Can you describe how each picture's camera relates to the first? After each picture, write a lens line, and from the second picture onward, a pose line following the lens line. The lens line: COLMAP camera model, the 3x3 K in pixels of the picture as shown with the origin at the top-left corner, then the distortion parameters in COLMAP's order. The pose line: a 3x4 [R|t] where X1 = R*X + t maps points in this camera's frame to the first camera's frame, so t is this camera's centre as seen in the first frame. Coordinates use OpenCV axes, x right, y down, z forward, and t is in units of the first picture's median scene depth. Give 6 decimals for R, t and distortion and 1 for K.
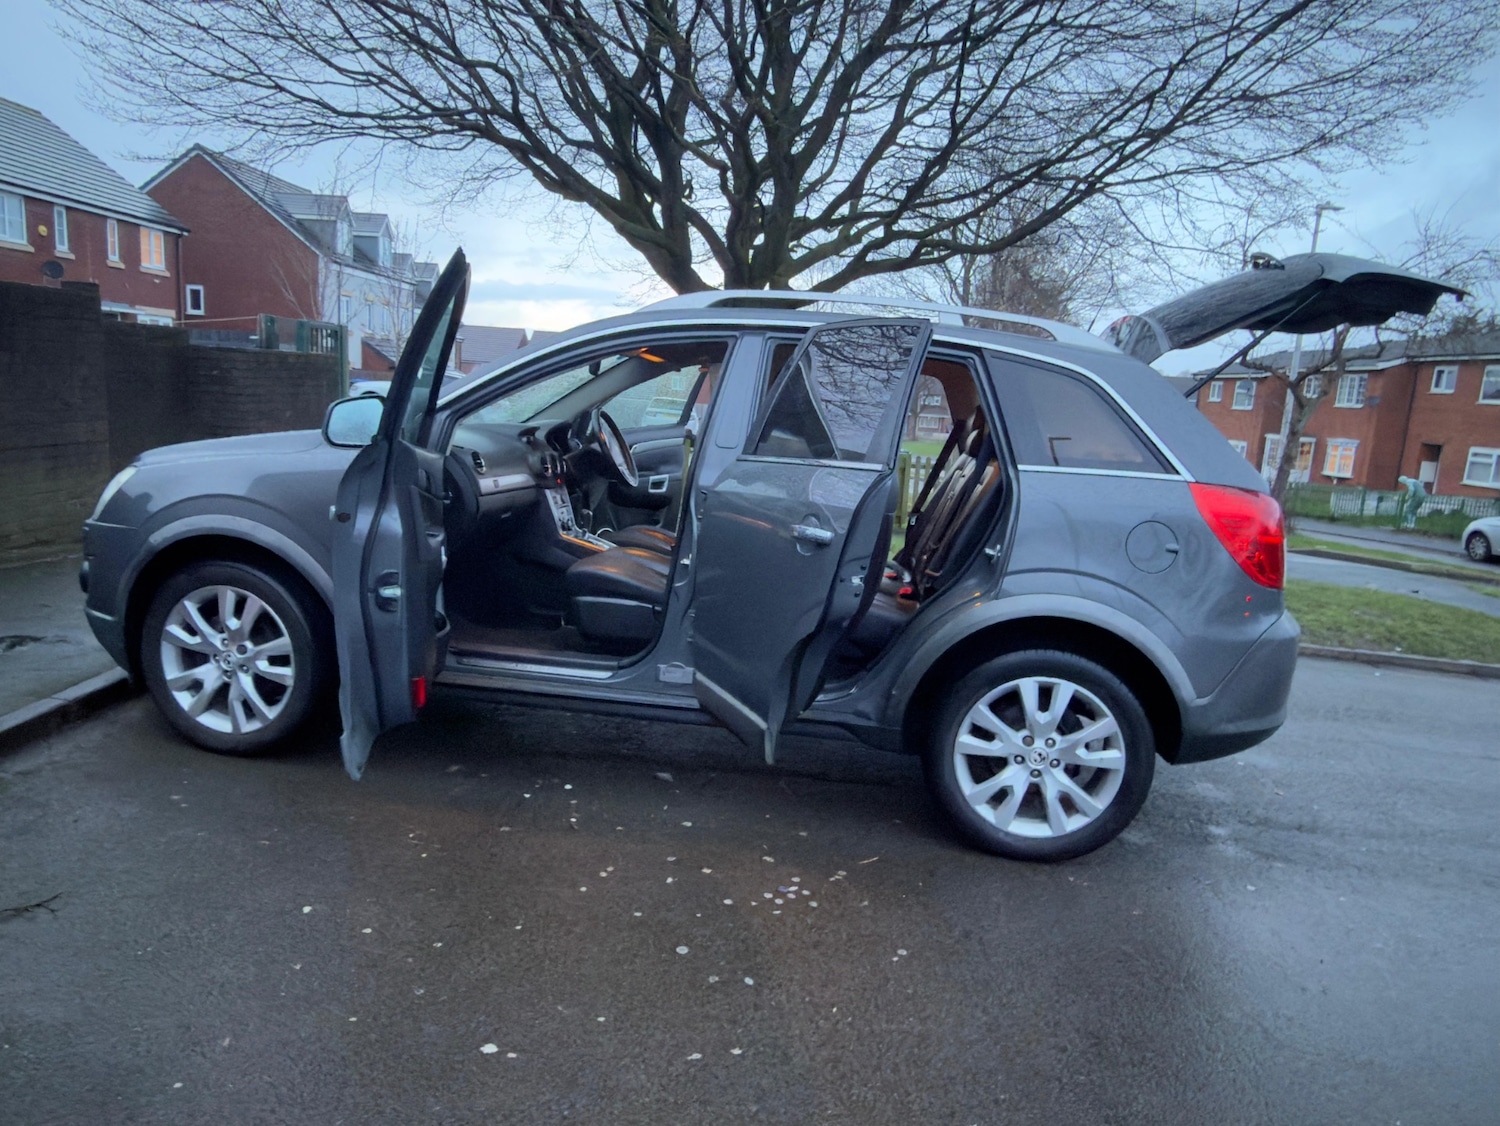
lens RADIAL K [[1051.9, 0, 750.0], [0, 1051.9, 563.0], [0, 0, 1]] dist [0.000604, -0.000161]
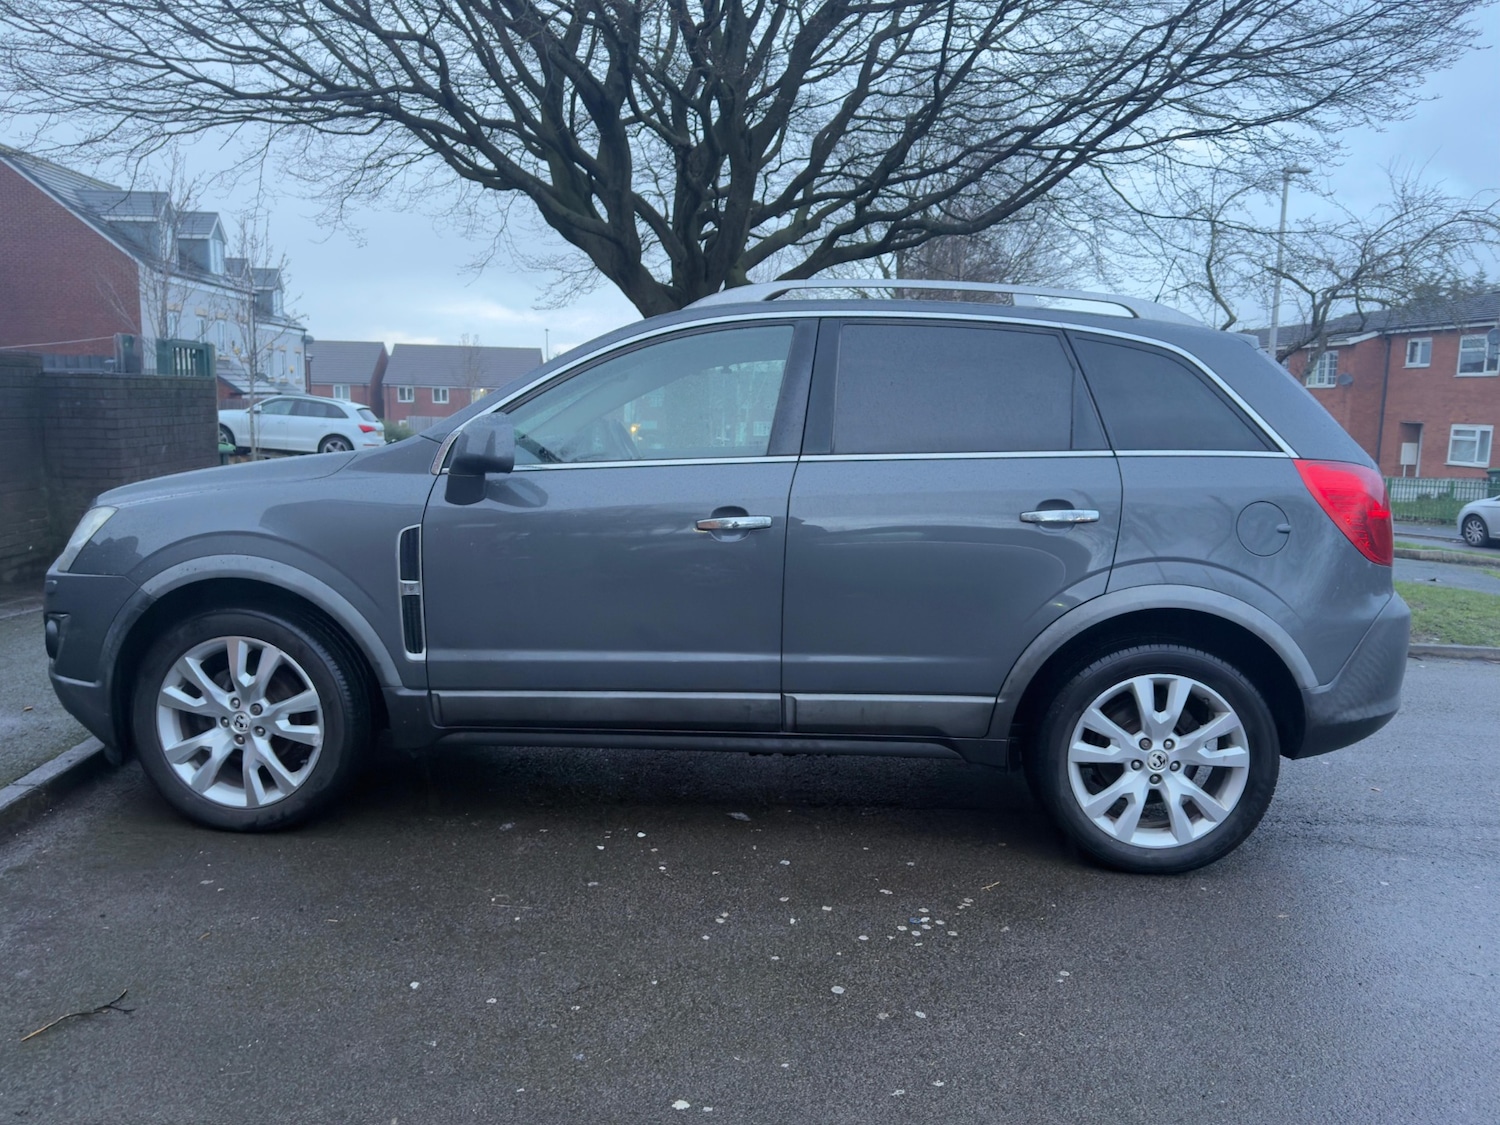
lens RADIAL K [[1221.2, 0, 750.0], [0, 1221.2, 562.5], [0, 0, 1]] dist [0.092152, -0.144688]
pose [[0.993578, -0.059924, 0.095977, -0.097494], [0.063046, 0.997565, -0.029824, 0.010224], [-0.093956, 0.035684, 0.994937, -0.033695]]
